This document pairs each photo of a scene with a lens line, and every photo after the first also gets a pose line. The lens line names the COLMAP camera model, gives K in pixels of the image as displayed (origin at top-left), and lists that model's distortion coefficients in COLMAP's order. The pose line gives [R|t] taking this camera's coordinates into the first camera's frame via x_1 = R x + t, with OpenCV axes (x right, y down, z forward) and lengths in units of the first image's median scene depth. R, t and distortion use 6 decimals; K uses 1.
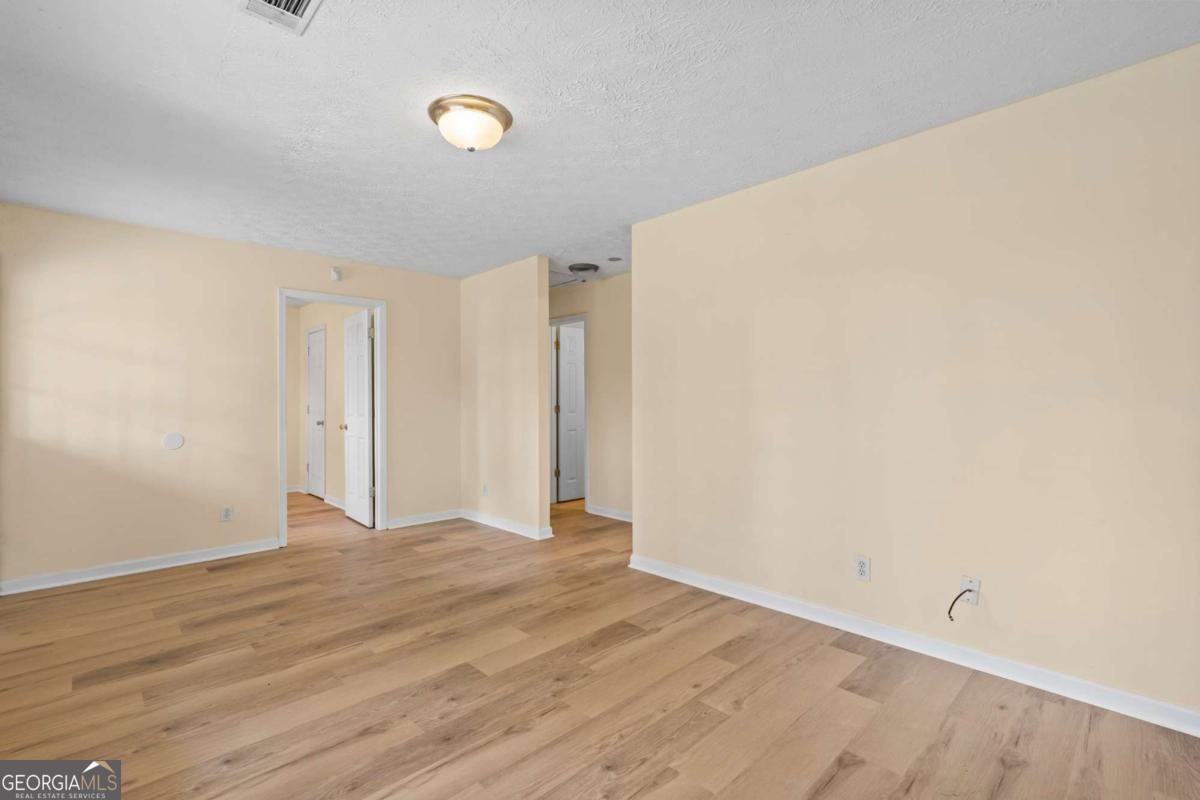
lens RADIAL K [[543.5, 0, 600.0], [0, 543.5, 400.0], [0, 0, 1]] dist [-0.002164, 0.000721]
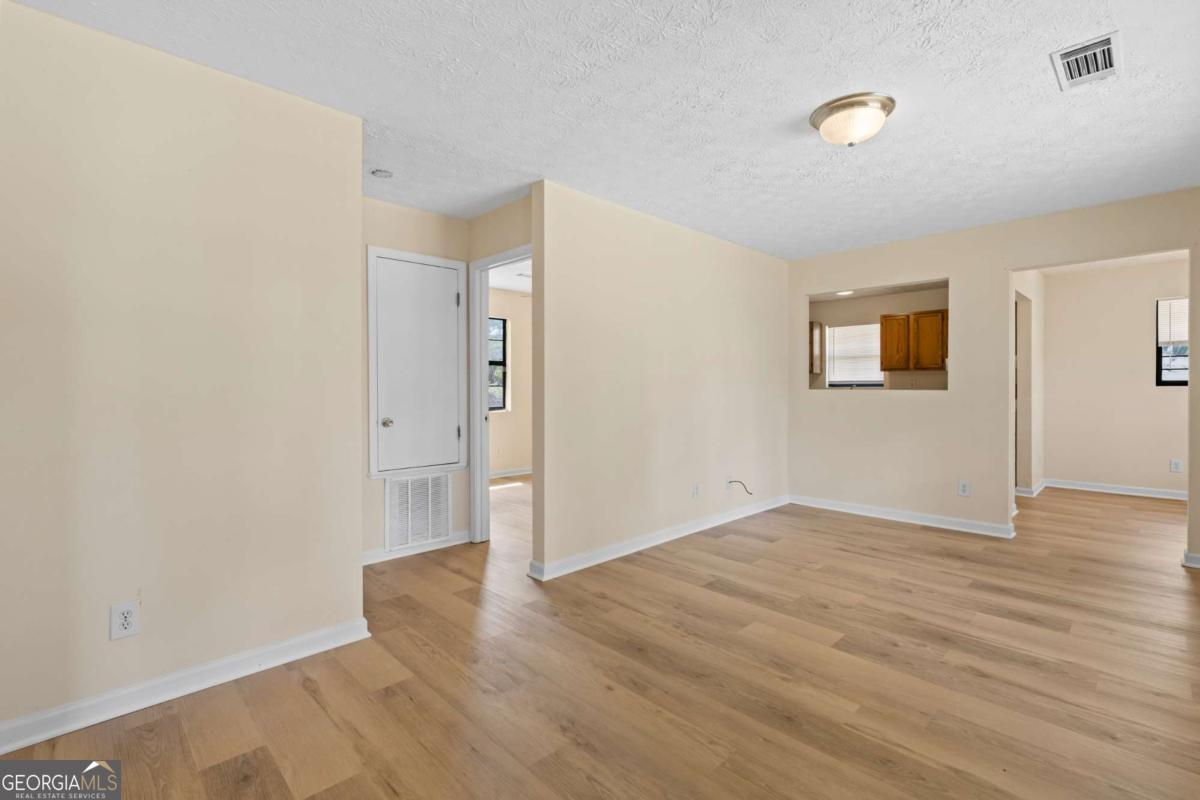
lens RADIAL K [[543.5, 0, 600.0], [0, 543.5, 400.0], [0, 0, 1]] dist [-0.002164, 0.000721]
pose [[-0.005980, -0.019700, 0.999788, -1.057650], [0.003042, 0.999801, 0.019719, 0.013817], [-0.999977, 0.003160, -0.005919, 1.236642]]
